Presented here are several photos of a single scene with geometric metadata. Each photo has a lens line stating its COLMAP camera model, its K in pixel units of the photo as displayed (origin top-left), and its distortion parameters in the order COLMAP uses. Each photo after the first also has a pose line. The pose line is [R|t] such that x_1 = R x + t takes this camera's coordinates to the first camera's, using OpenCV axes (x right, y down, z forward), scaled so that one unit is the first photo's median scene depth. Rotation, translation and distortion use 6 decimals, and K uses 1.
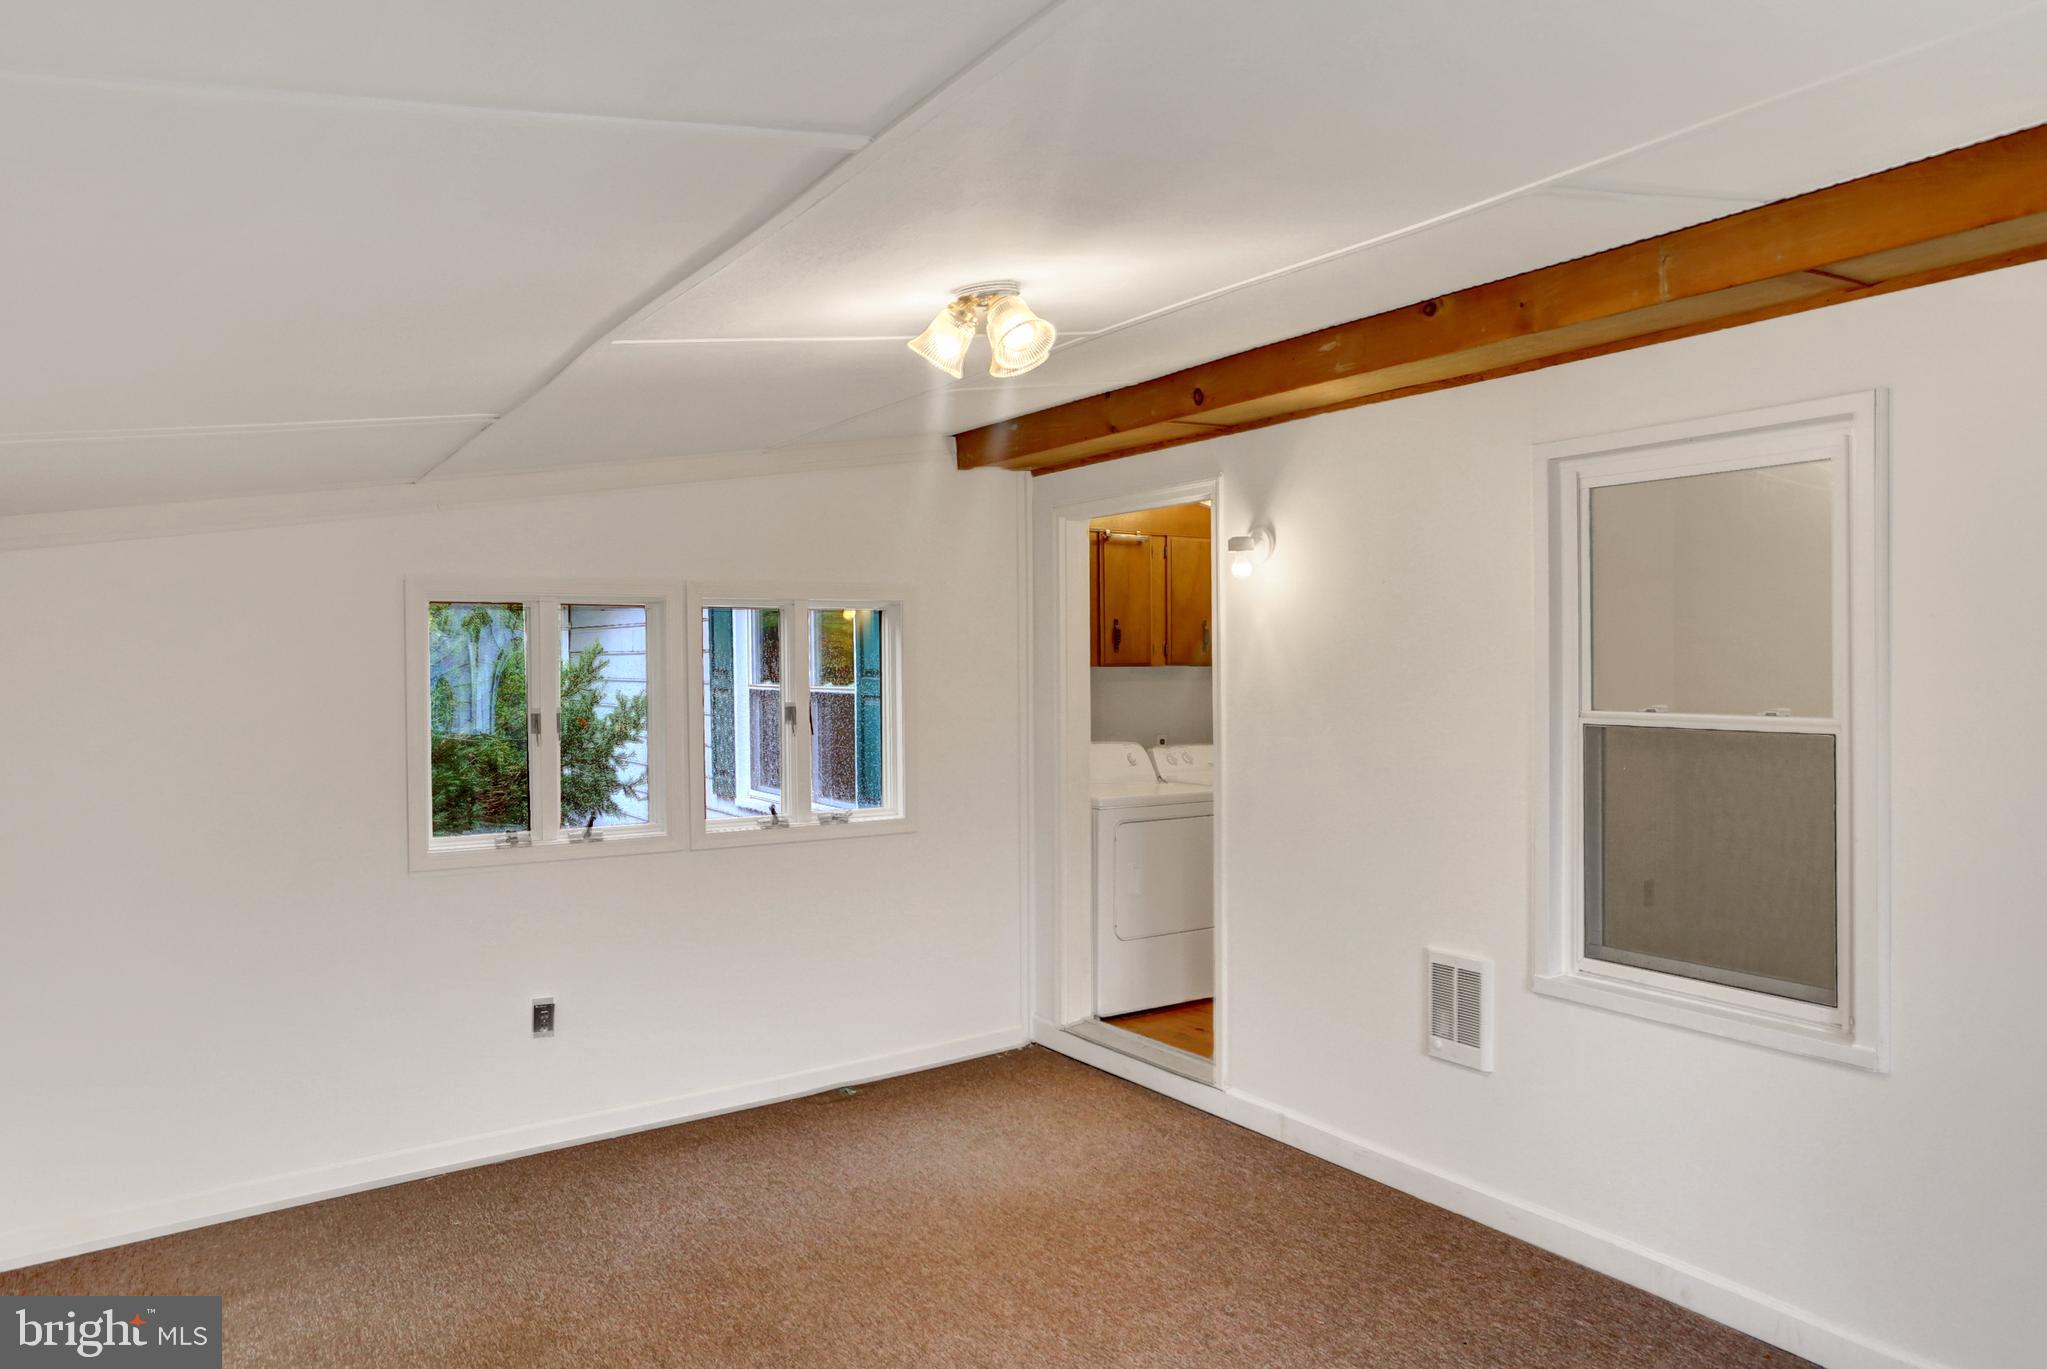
lens RADIAL K [[1378.2, 0, 1019.1], [0, 1378.2, 713.0], [0, 0, 1]] dist [-0.002140, -0.000929]
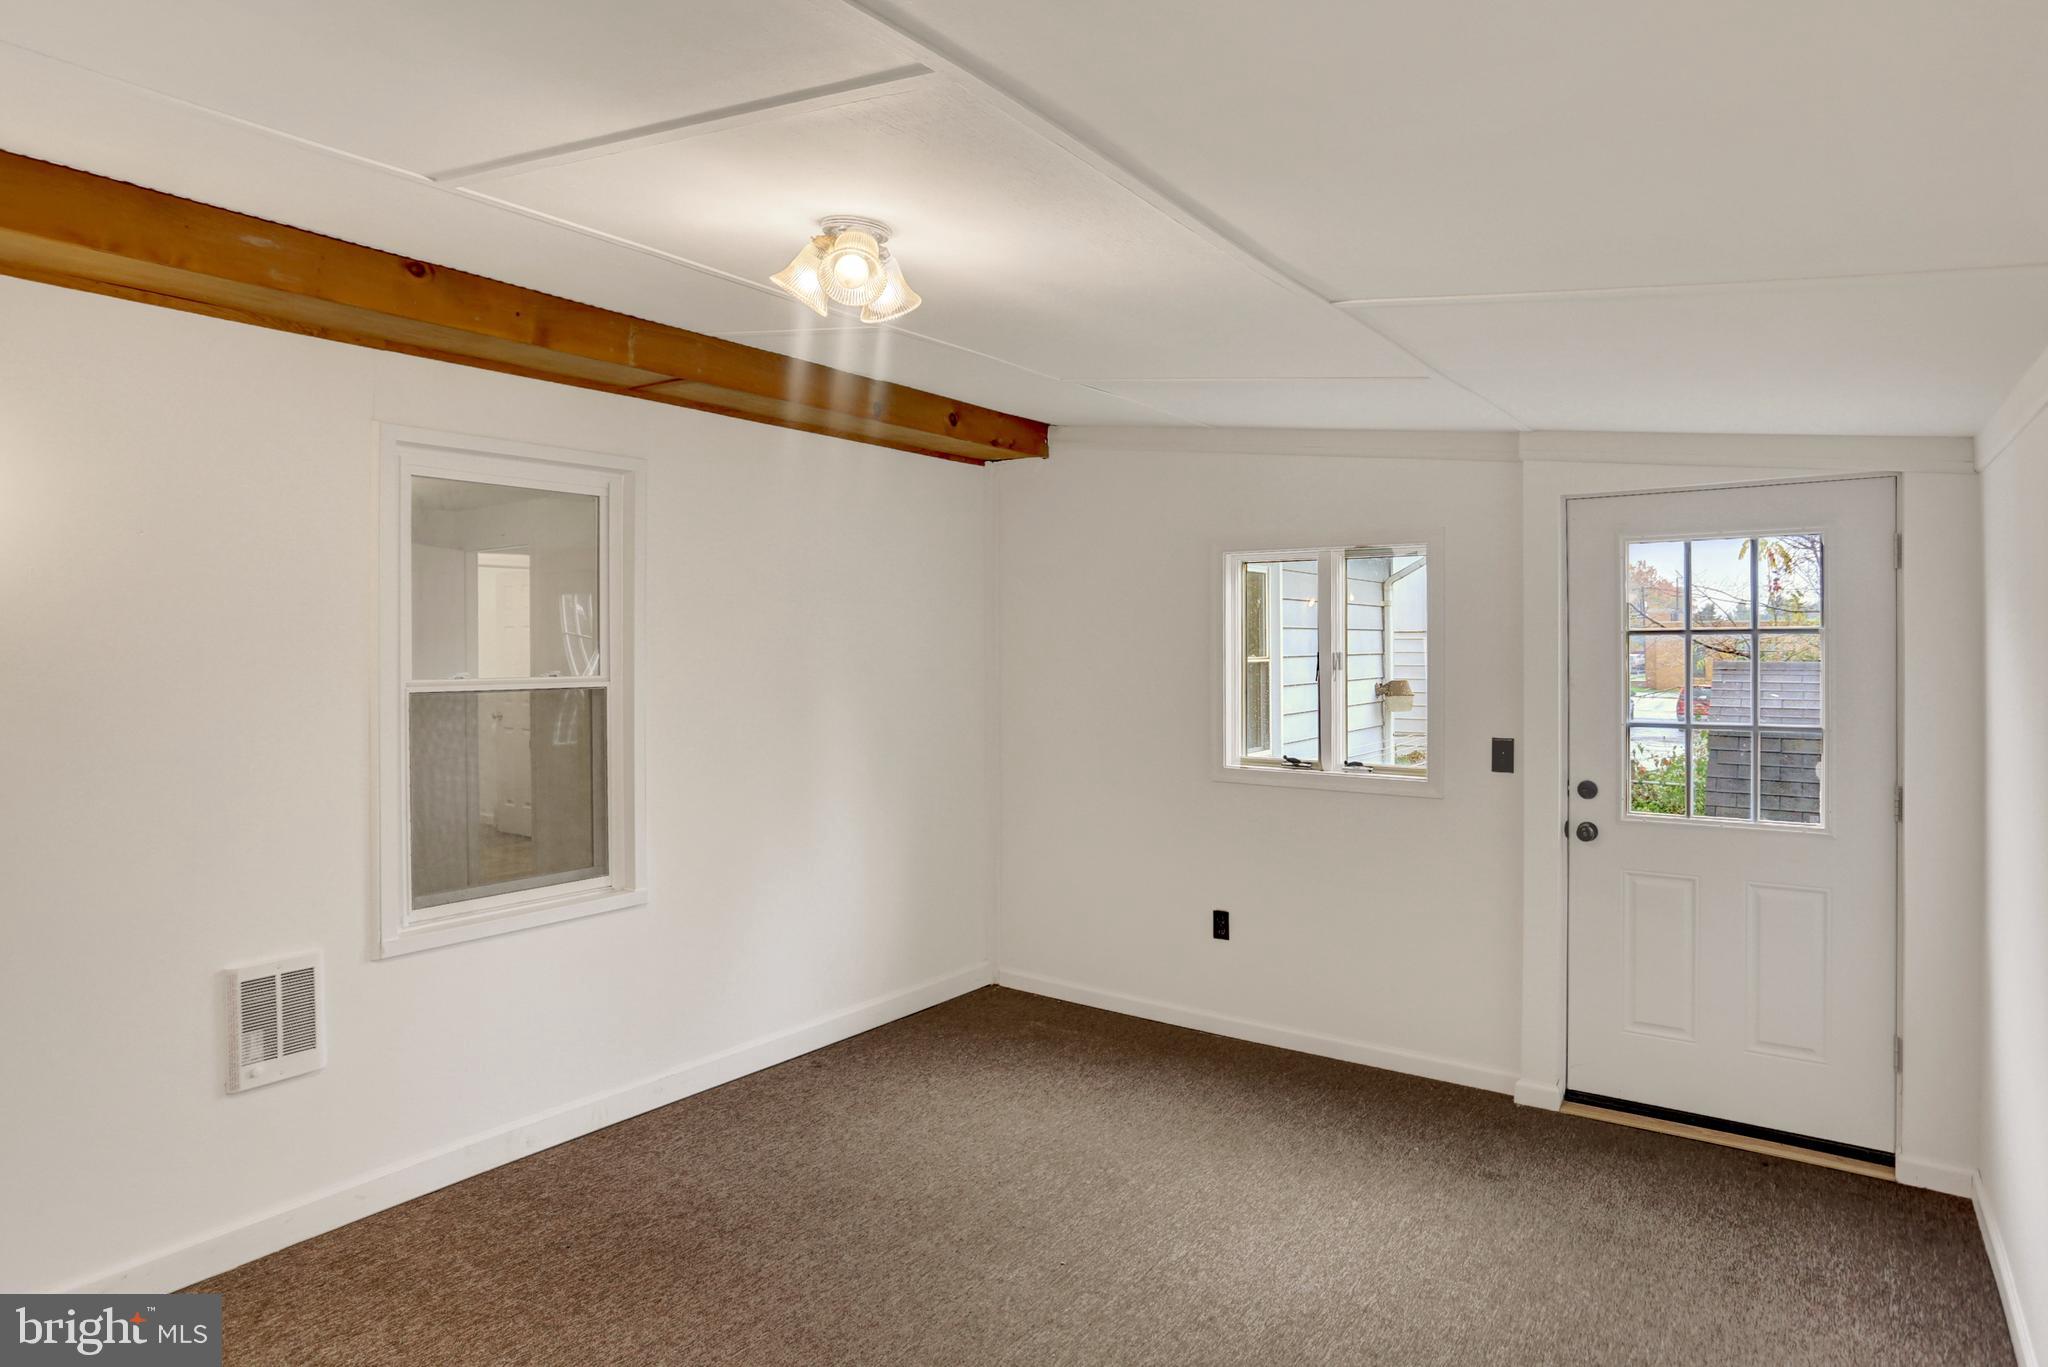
lens RADIAL K [[1148.8, 0, 1024.0], [0, 1148.8, 683.5], [0, 0, 1]] dist [-0.002595, -0.001447]
pose [[-0.354740, -0.016470, 0.934820, -0.607854], [0.047653, 0.998227, 0.035670, -0.008469], [-0.933750, 0.057201, -0.353326, 0.883645]]
